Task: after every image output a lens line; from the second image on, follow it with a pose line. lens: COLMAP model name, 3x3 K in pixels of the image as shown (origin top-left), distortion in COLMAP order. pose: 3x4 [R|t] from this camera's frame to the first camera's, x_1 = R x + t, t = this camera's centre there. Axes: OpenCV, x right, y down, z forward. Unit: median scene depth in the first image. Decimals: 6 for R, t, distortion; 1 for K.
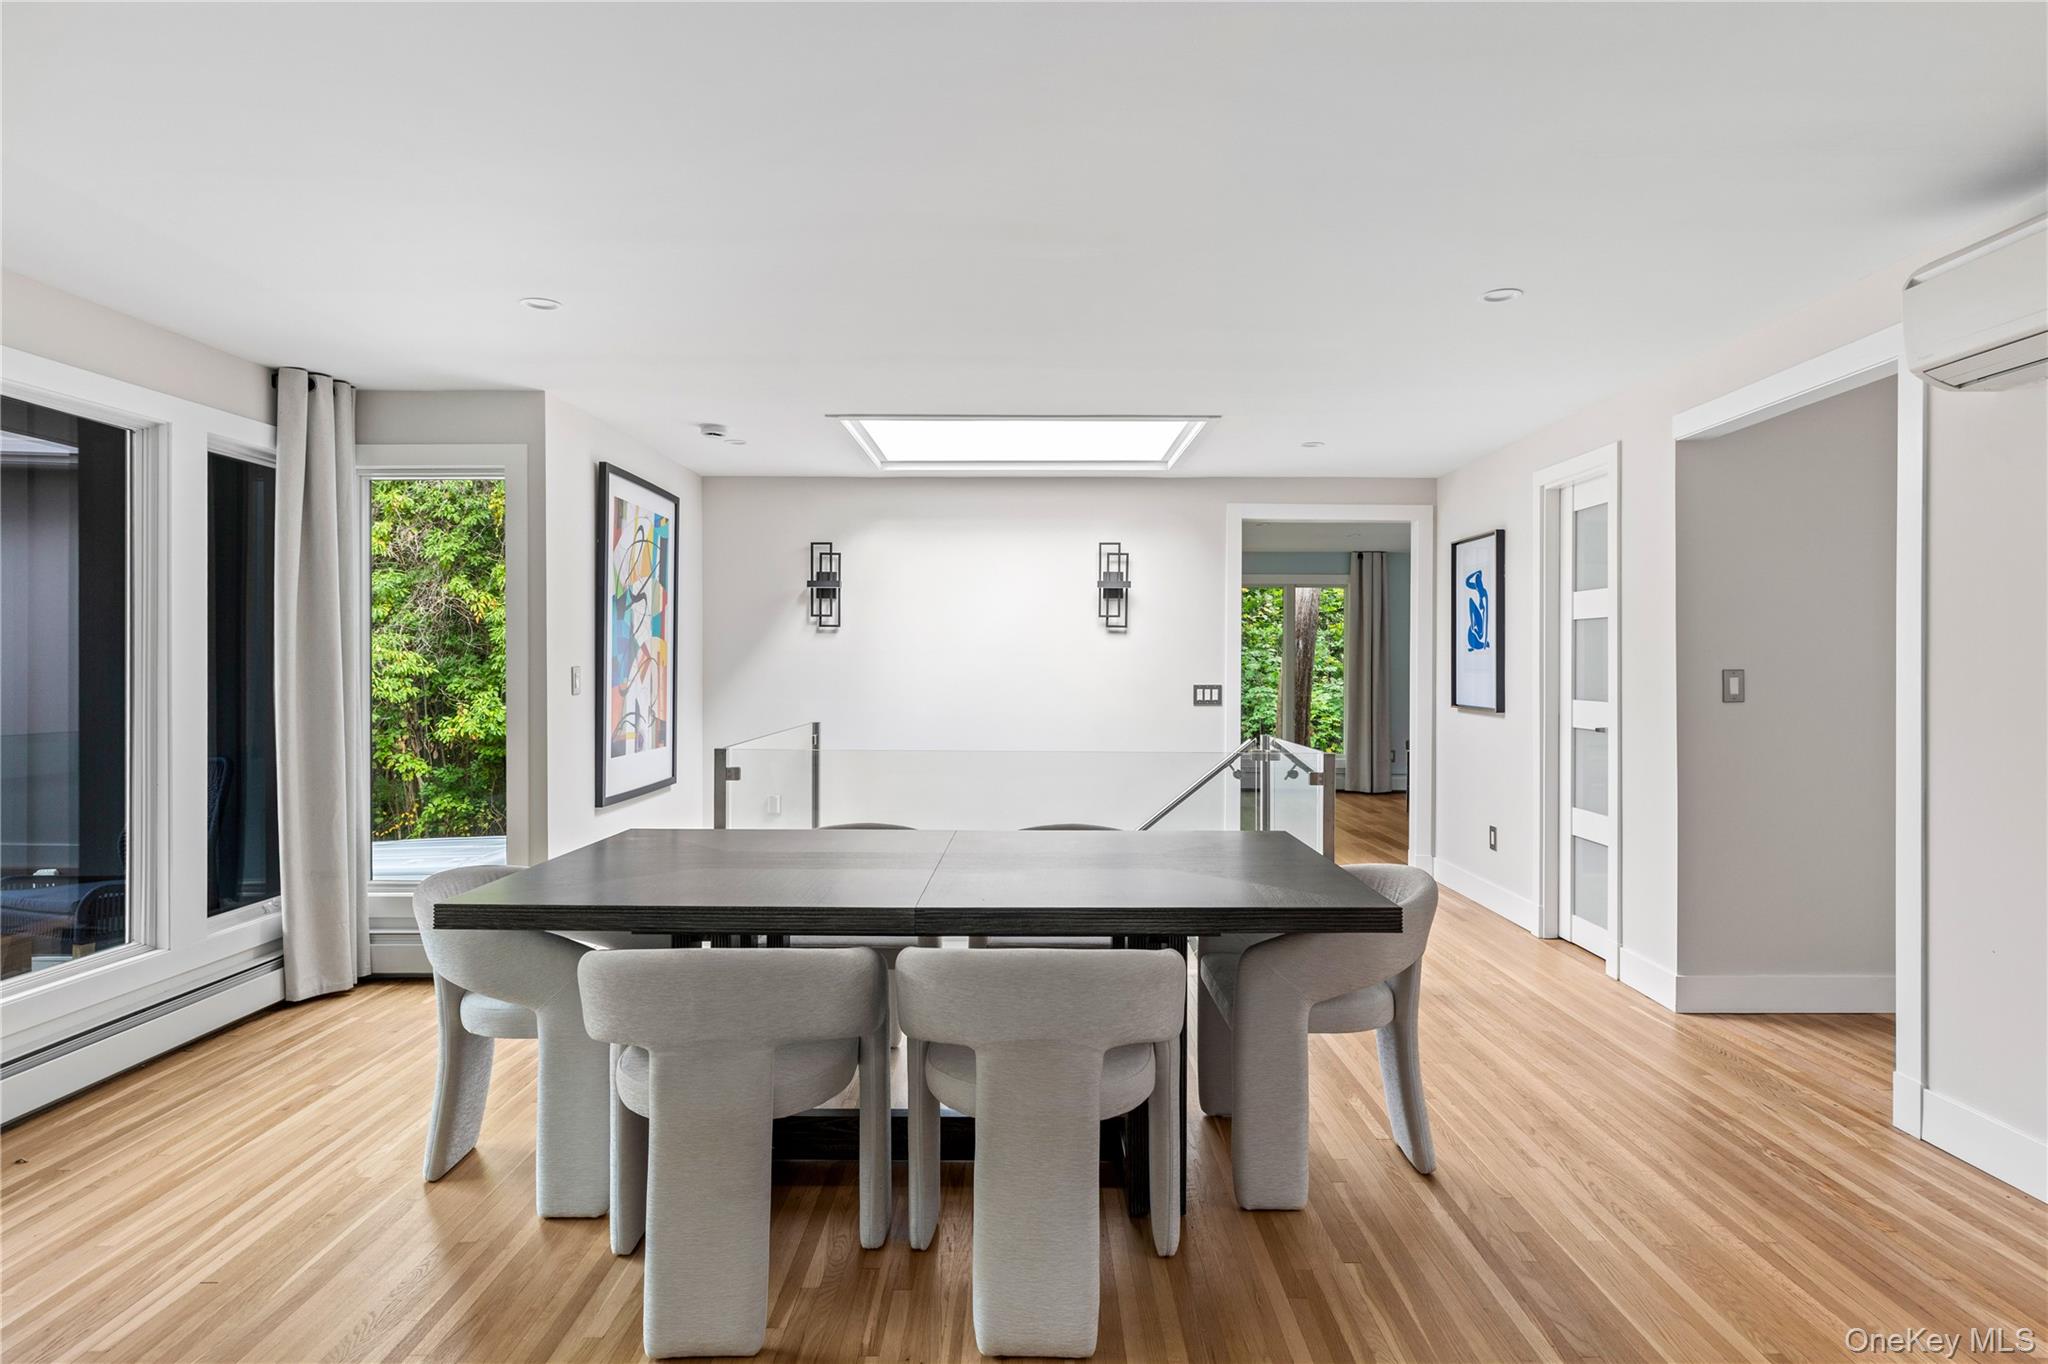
lens RADIAL K [[1098.8, 0, 1033.9], [0, 1098.8, 664.6], [0, 0, 1]] dist [0.004044, -0.000509]
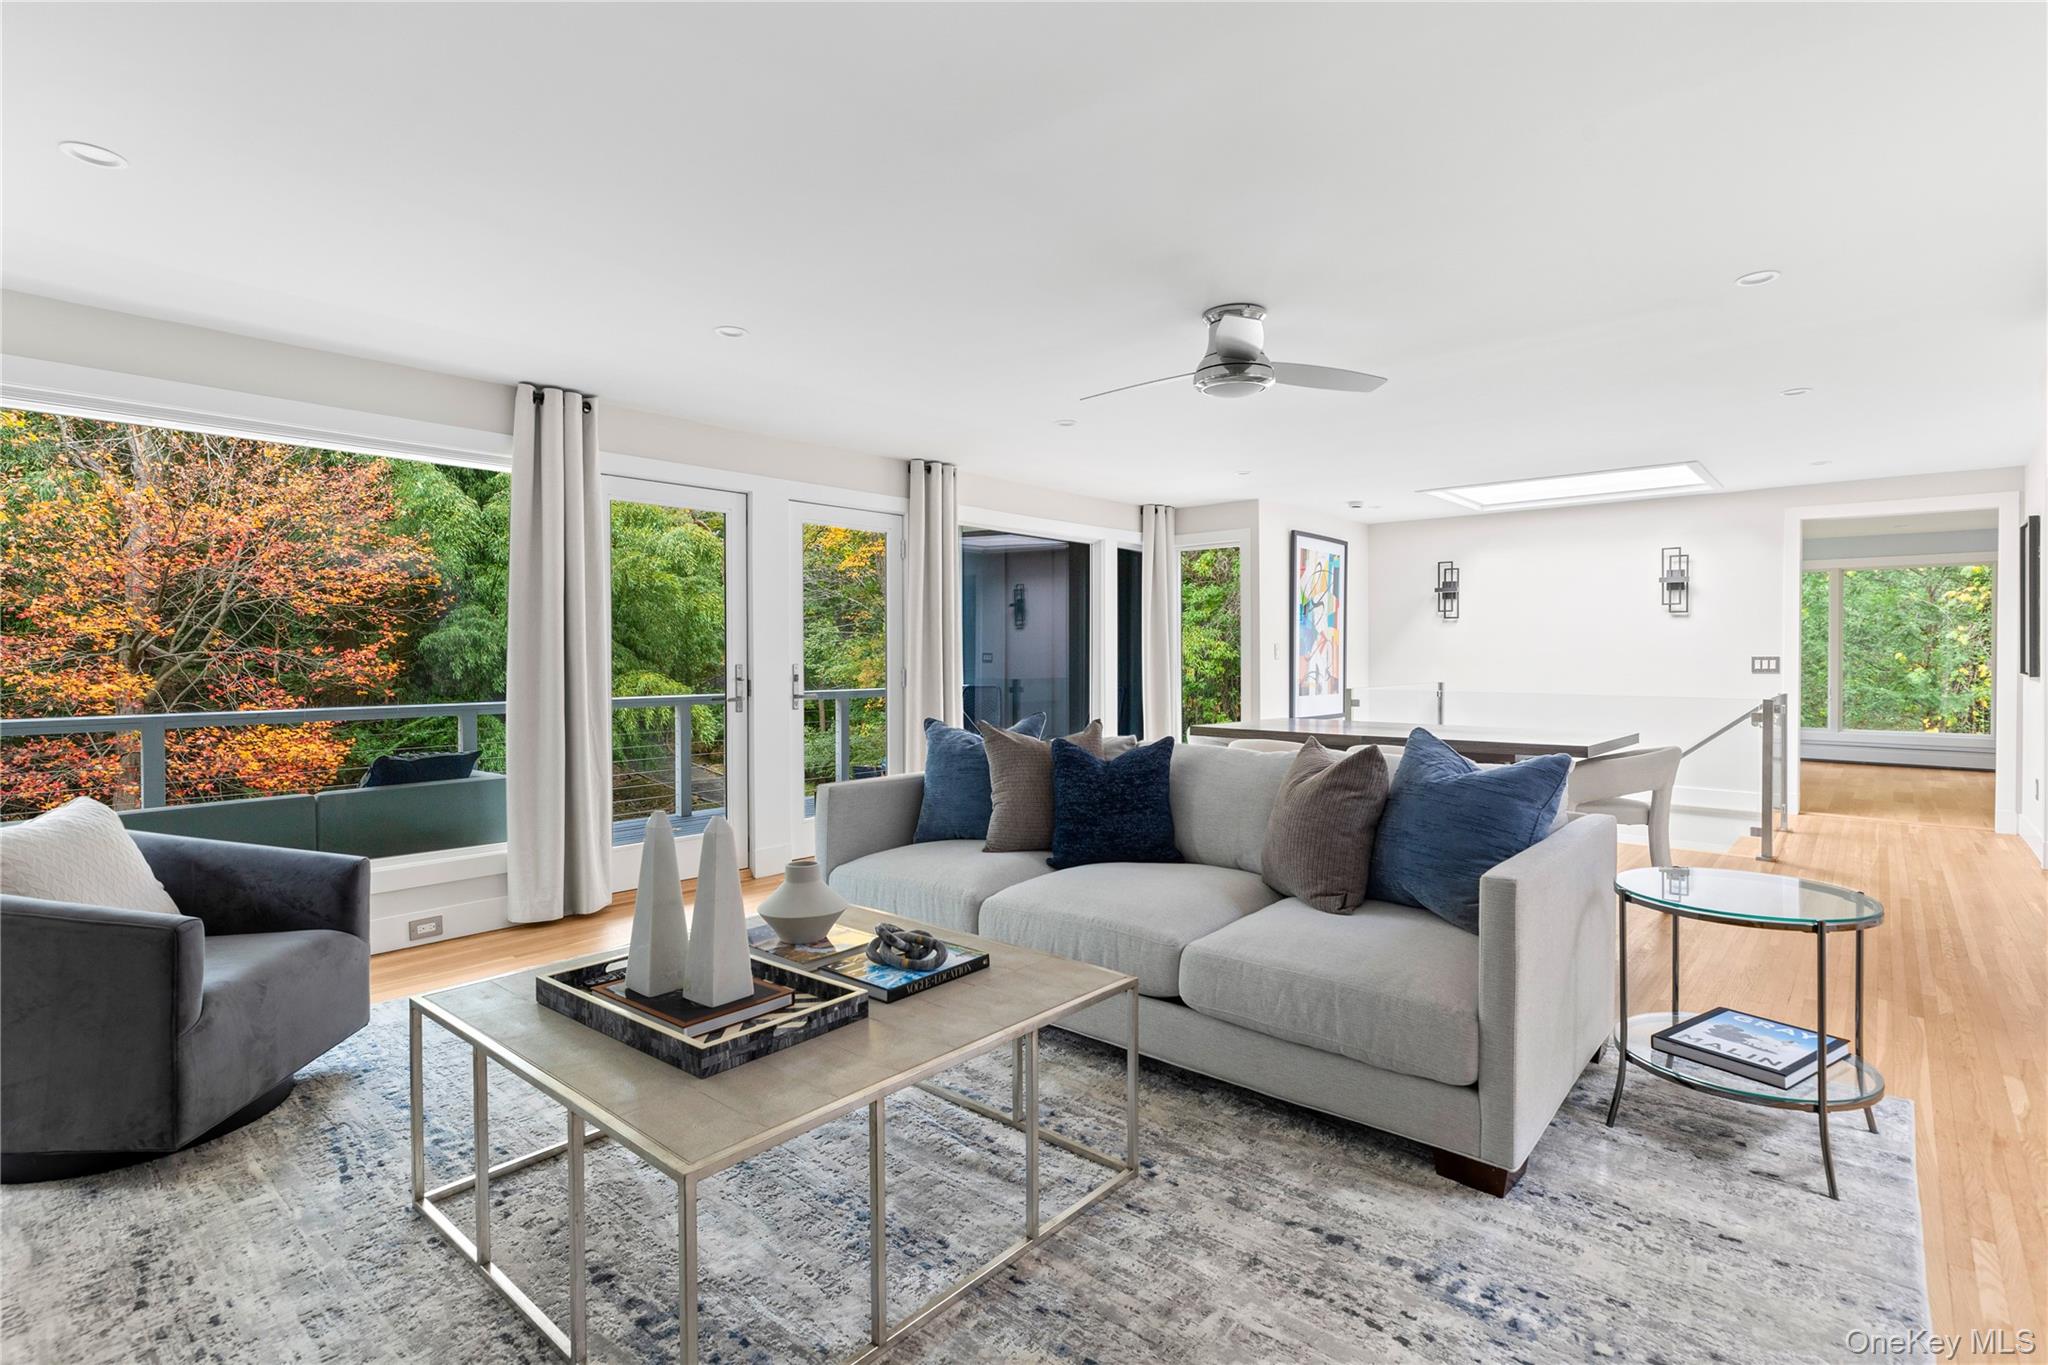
lens RADIAL K [[1011.1, 0, 1024.0], [0, 1011.1, 682.5], [0, 0, 1]] dist [0.003183, -0.012873]
pose [[0.745998, 0.012901, -0.665823, 0.335649], [0.002033, 0.999764, 0.021649, 0.024724], [0.665945, -0.017504, 0.745796, -0.463062]]
